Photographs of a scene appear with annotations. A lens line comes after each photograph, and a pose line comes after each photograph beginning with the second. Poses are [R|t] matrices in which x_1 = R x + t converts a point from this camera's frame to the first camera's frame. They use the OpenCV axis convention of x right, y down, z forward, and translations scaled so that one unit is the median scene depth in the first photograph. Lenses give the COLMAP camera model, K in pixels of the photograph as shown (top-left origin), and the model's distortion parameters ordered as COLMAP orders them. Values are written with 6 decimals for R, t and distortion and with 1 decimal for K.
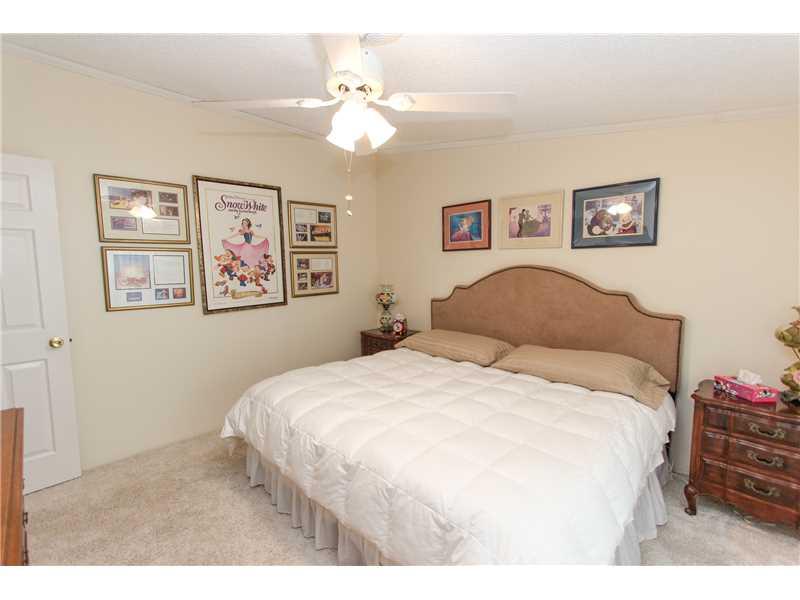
lens RADIAL K [[367.5, 0, 401.3], [0, 367.5, 298.5], [0, 0, 1]] dist [-0.015010, 0.000624]
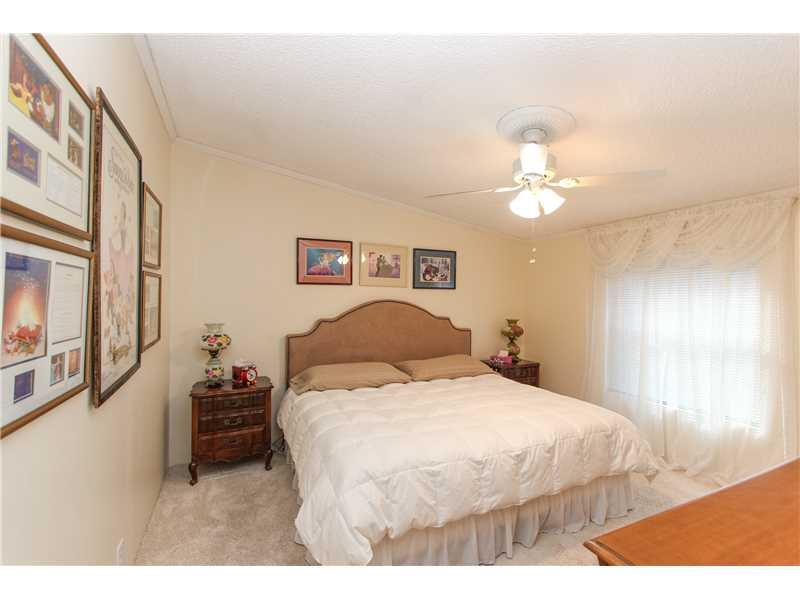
lens RADIAL K [[367.5, 0, 402.4], [0, 367.5, 299.6], [0, 0, 1]] dist [-0.015010, 0.000624]
pose [[0.346852, 0.010528, 0.937861, -0.821460], [0.074859, 0.996436, -0.038871, -0.038466], [-0.934928, 0.083689, 0.344827, 0.516167]]
